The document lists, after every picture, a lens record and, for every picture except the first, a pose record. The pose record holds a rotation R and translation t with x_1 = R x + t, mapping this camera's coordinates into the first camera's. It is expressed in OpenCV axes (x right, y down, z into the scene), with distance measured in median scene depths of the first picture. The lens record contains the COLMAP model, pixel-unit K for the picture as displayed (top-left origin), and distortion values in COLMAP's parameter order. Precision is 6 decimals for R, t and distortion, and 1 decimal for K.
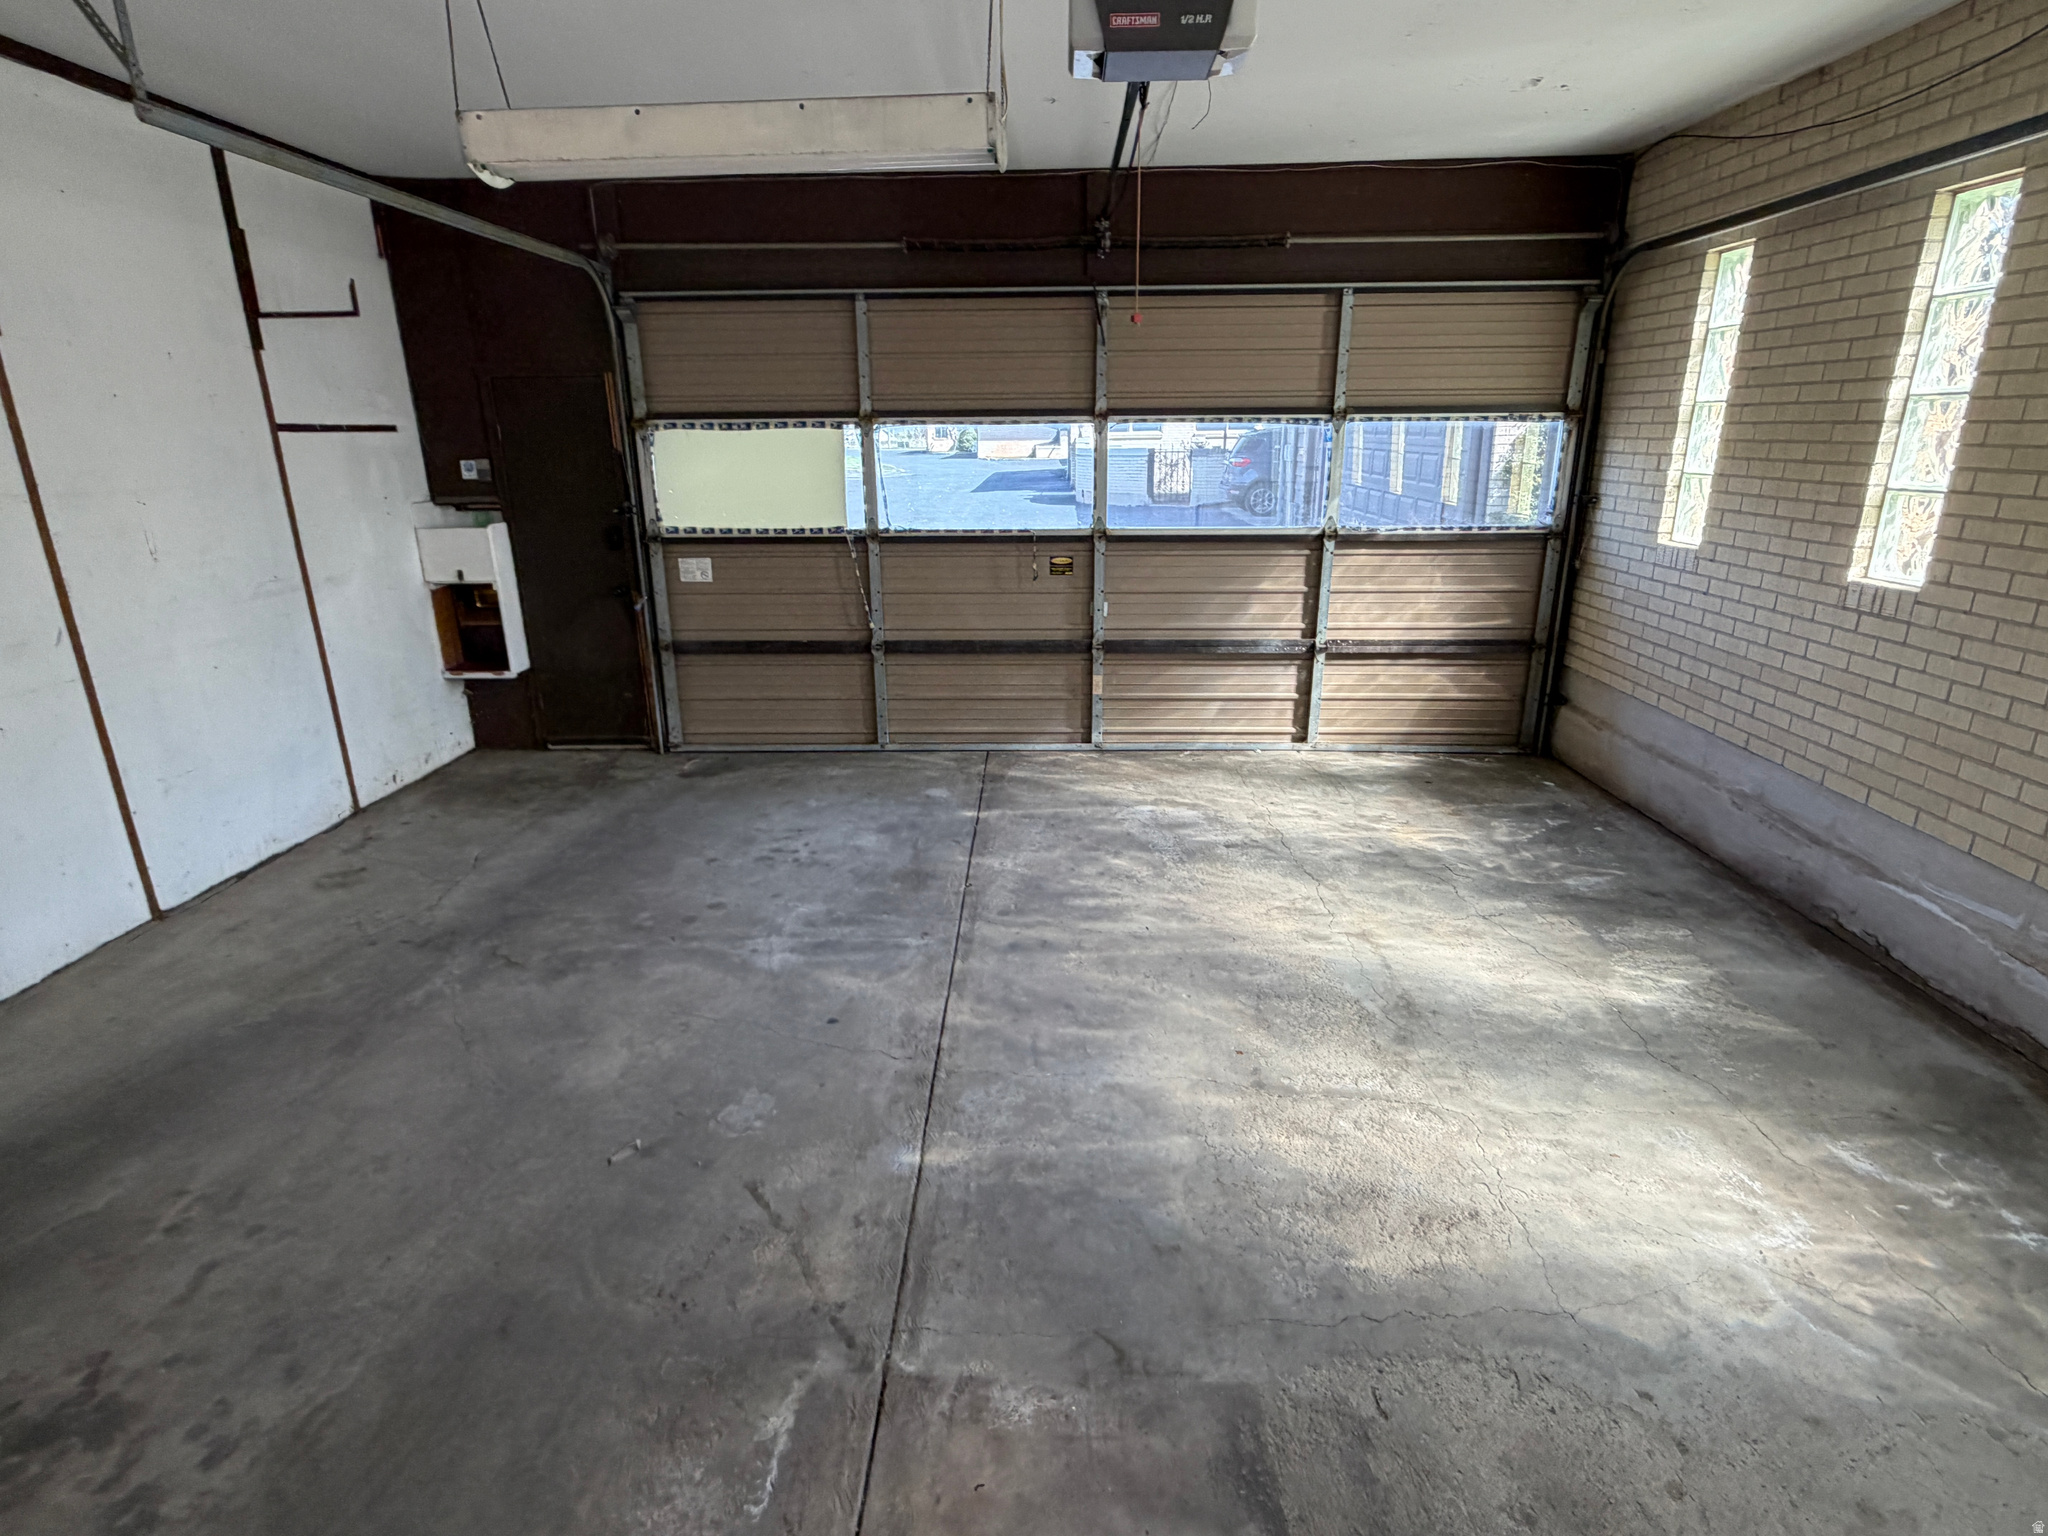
lens RADIAL K [[1047.3, 0, 1024.0], [0, 1047.3, 768.0], [0, 0, 1]] dist [-0.019989, -0.000284]
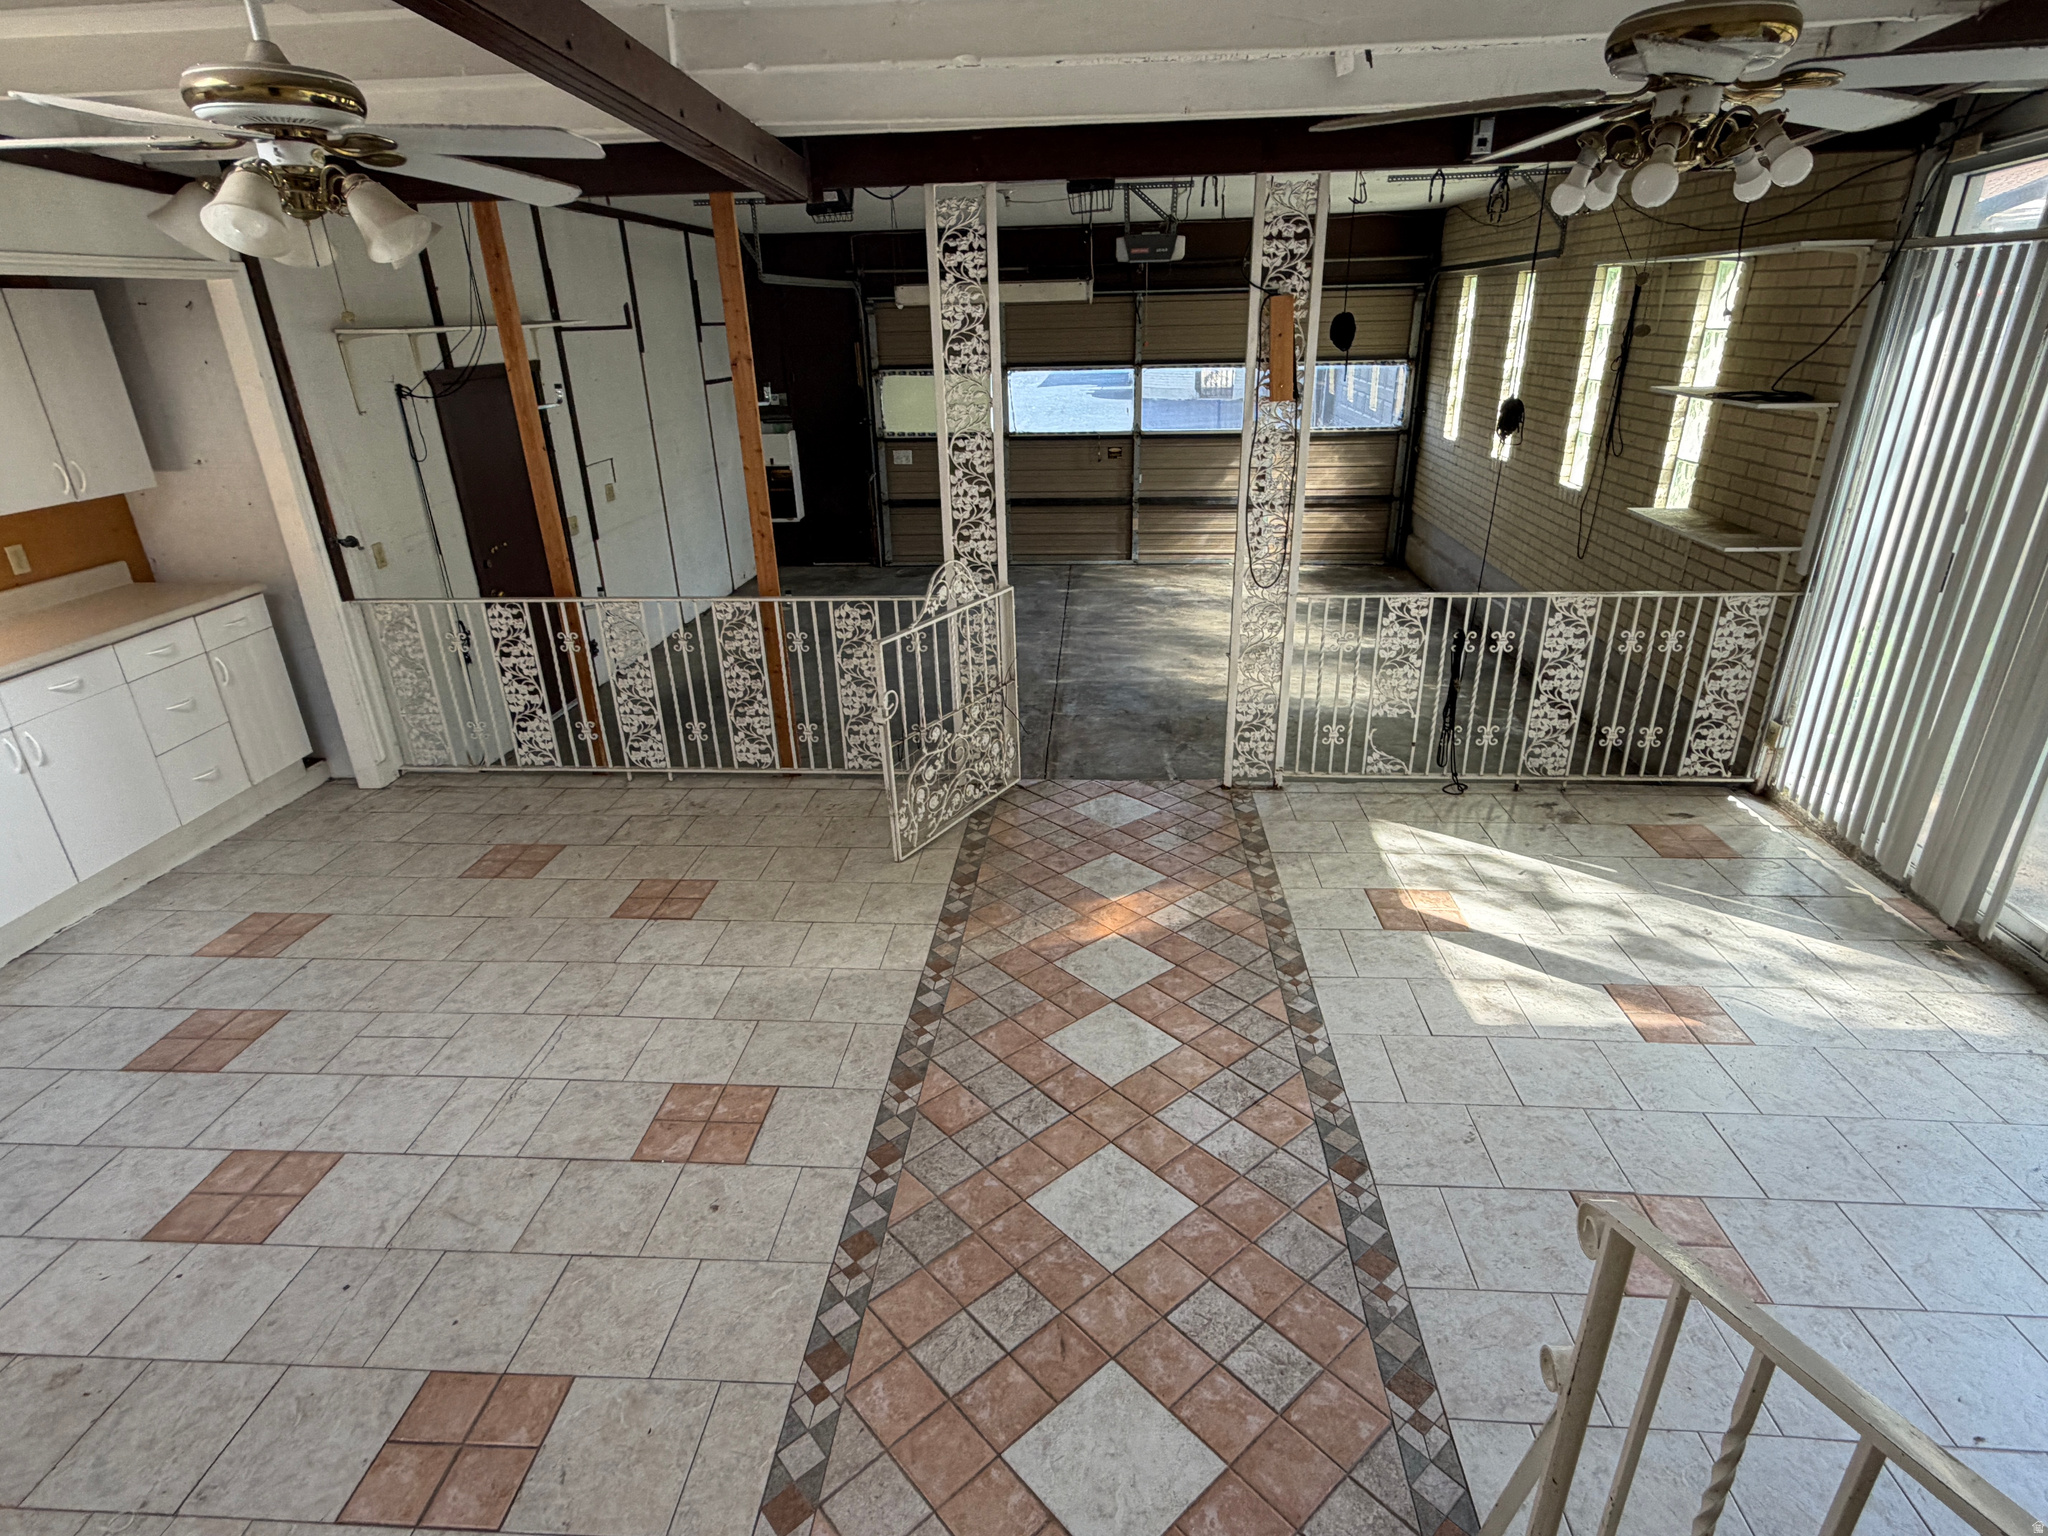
lens RADIAL K [[1047.3, 0, 1024.0], [0, 1047.3, 768.0], [0, 0, 1]] dist [-0.019989, -0.000284]
pose [[0.998522, 0.007282, -0.053852, -0.017363], [-0.001871, 0.995001, 0.099844, 0.154909], [0.054310, -0.099595, 0.993545, -0.788651]]
